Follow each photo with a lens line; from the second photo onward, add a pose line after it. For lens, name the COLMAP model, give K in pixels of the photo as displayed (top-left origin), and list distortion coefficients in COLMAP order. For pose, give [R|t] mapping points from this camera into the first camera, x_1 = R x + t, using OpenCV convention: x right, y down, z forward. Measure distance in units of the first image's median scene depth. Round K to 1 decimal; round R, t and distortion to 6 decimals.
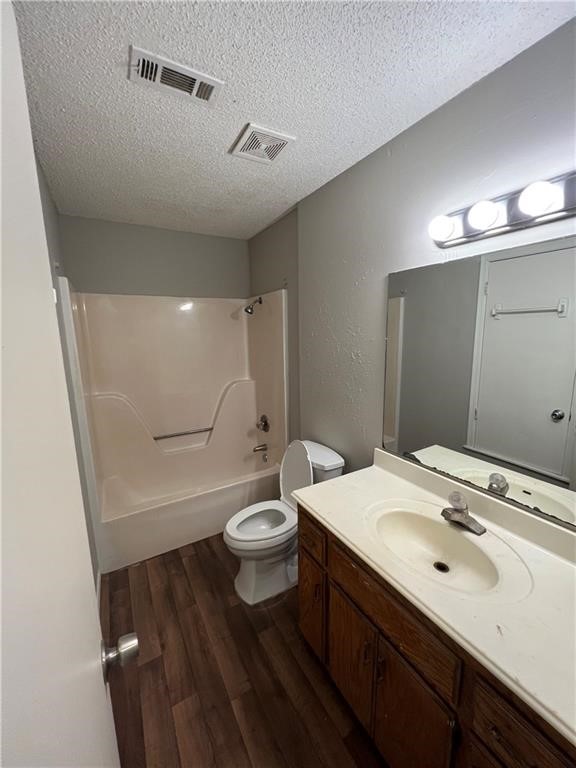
lens RADIAL K [[304.3, 0, 288.0], [0, 304.3, 384.0], [0, 0, 1]] dist [-0.000067, 0.000083]
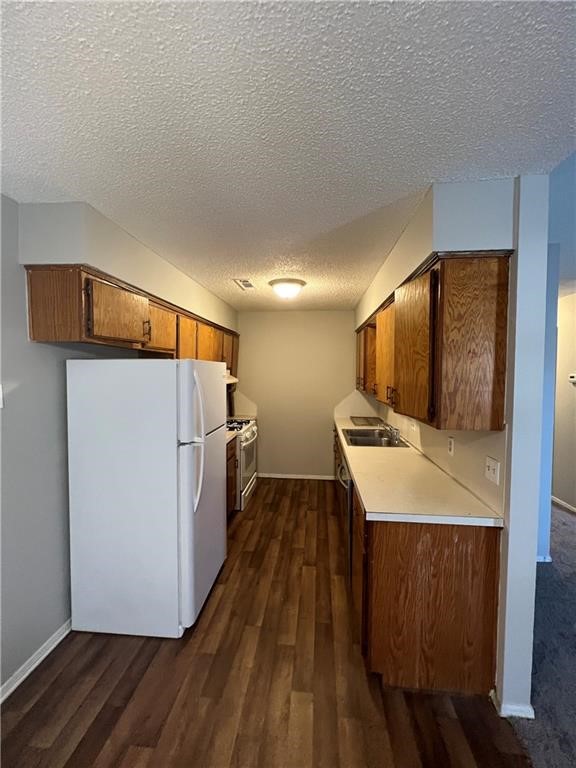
lens RADIAL K [[304.3, 0, 288.0], [0, 304.3, 384.0], [0, 0, 1]] dist [-0.000067, 0.000083]
pose [[-0.806075, -0.028512, 0.591127, -1.017128], [0.084361, 0.983103, 0.162454, -0.288258], [-0.585770, 0.180818, -0.790049, 1.694838]]
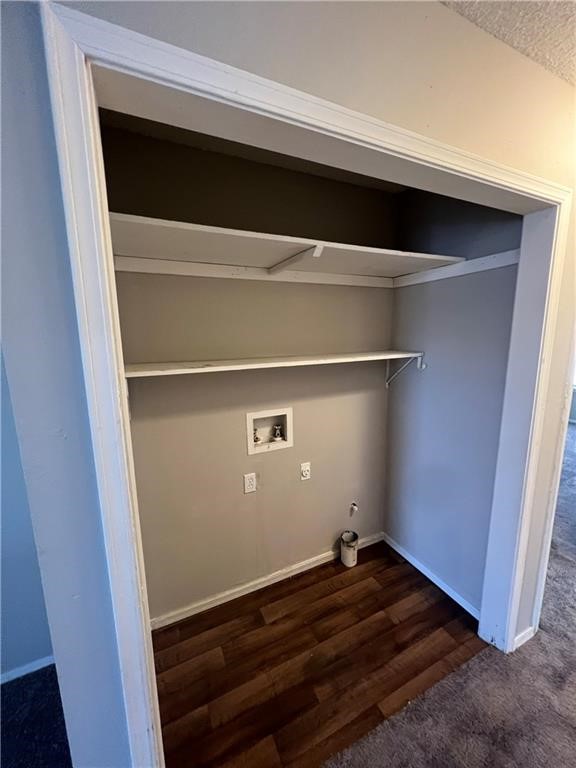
lens RADIAL K [[304.3, 0, 288.0], [0, 304.3, 384.0], [0, 0, 1]] dist [-0.000067, 0.000083]
pose [[-0.079044, 0.167297, -0.982733, 0.917038], [-0.143574, 0.973629, 0.177295, -0.105112], [0.986478, 0.155109, -0.052940, 0.455134]]
